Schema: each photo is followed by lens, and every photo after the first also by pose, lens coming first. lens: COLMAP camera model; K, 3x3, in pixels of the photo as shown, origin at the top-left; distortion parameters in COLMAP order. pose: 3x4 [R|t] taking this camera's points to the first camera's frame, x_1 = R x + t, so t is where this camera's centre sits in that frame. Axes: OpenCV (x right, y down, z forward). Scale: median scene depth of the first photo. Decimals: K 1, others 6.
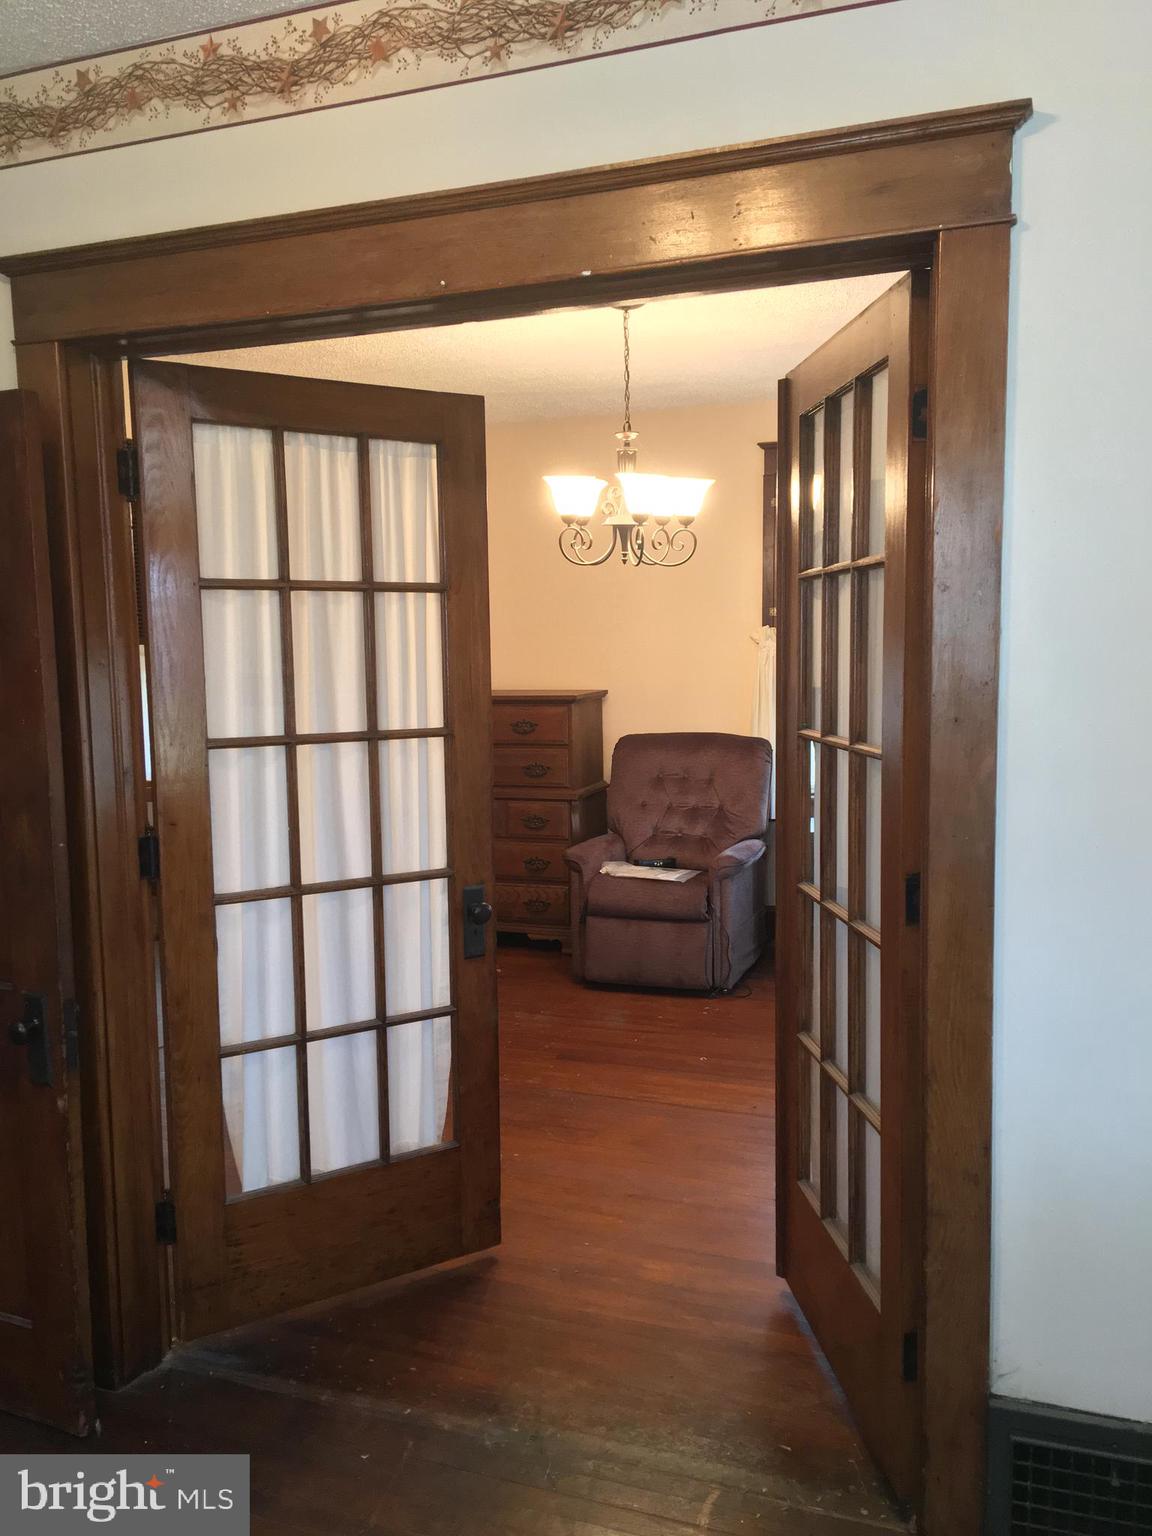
lens RADIAL K [[1291.8, 0, 576.0], [0, 1291.8, 768.0], [0, 0, 1]] dist [0.034807, -0.004030]
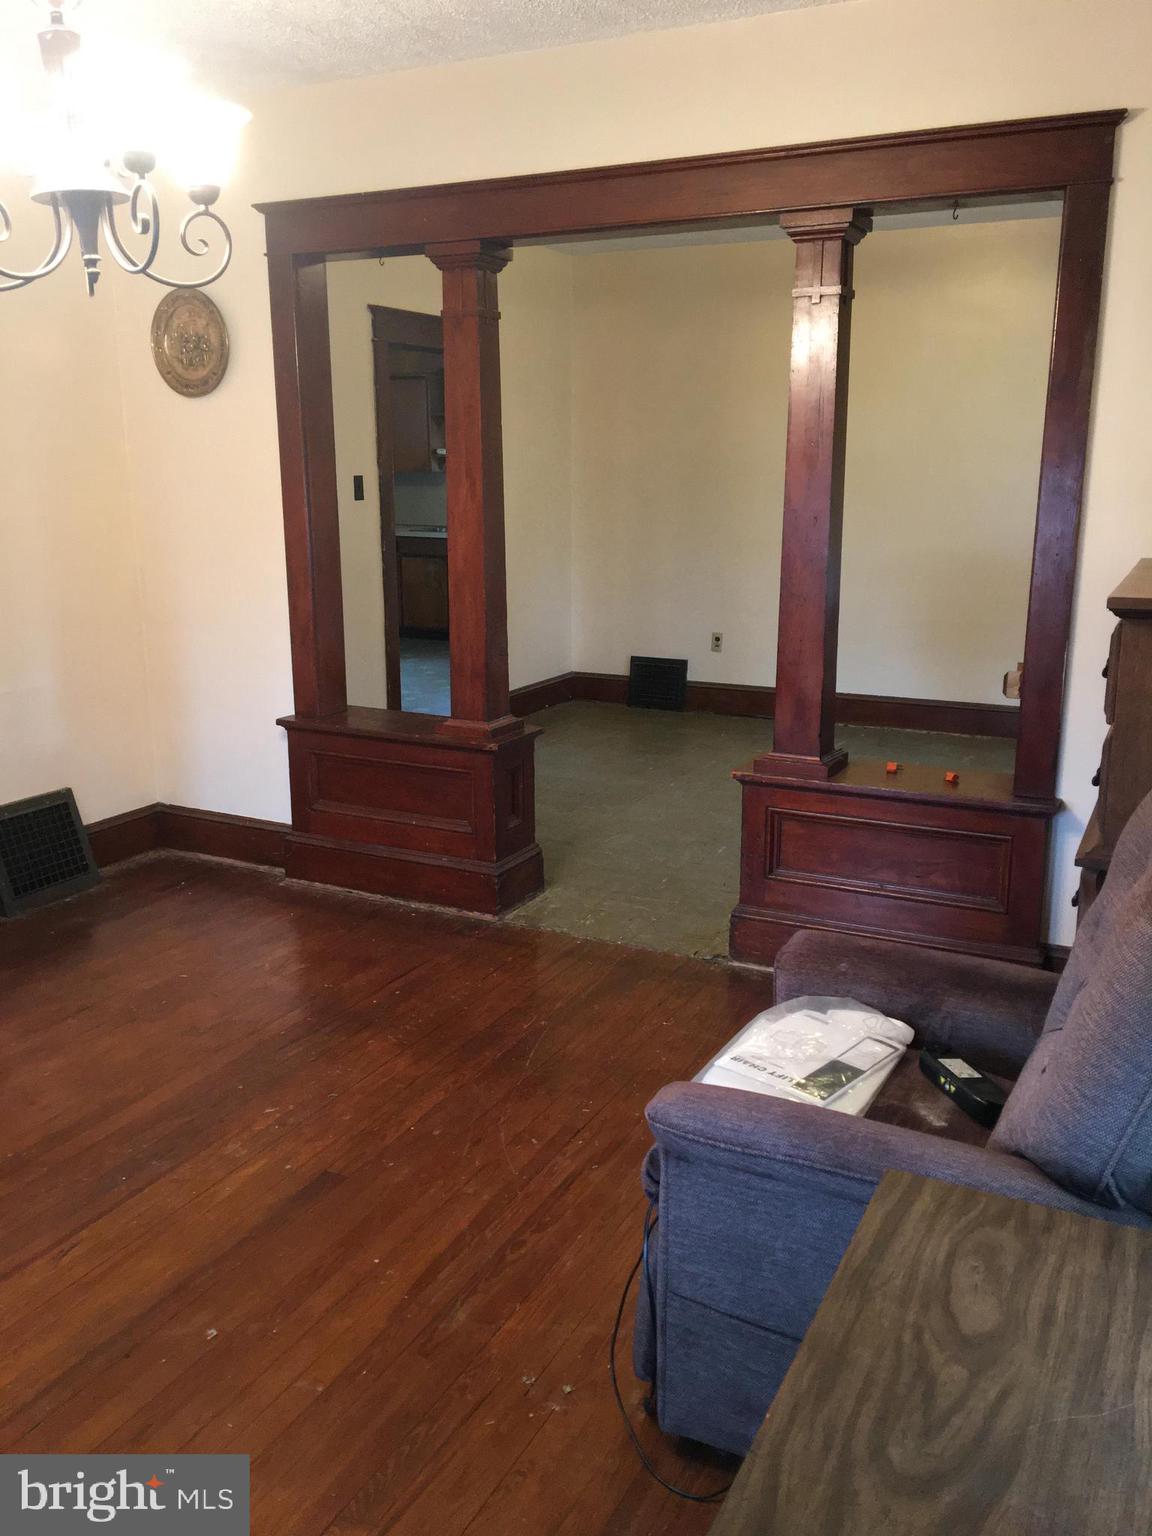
lens RADIAL K [[1291.8, 0, 576.0], [0, 1291.8, 768.0], [0, 0, 1]] dist [0.034807, -0.004030]
pose [[-0.104434, 0.259173, -0.960168, 0.411072], [-0.099358, 0.957898, 0.269367, -0.101995], [0.989556, 0.123532, -0.074287, 0.949998]]
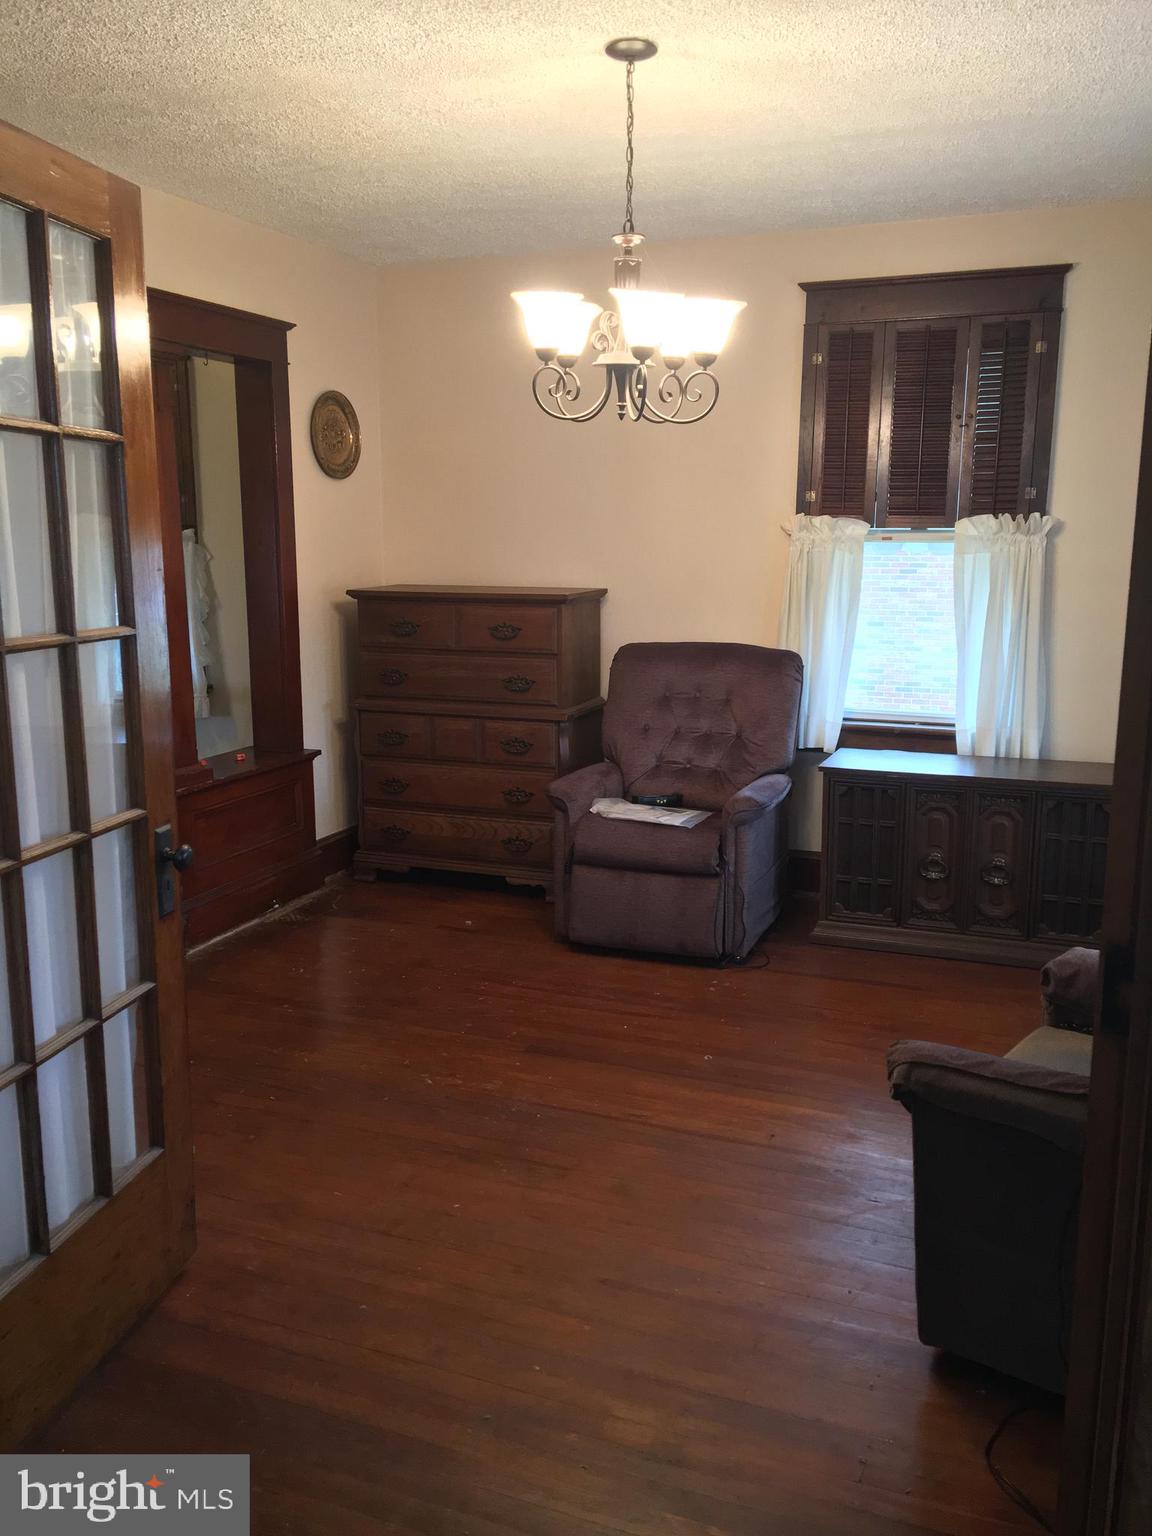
lens RADIAL K [[1291.8, 0, 576.0], [0, 1291.8, 768.0], [0, 0, 1]] dist [0.034807, -0.004030]
pose [[0.999732, 0.020805, -0.010181, 0.017910], [-0.019934, 0.996653, 0.079275, -0.012562], [0.011796, -0.079050, 0.996801, 0.184690]]
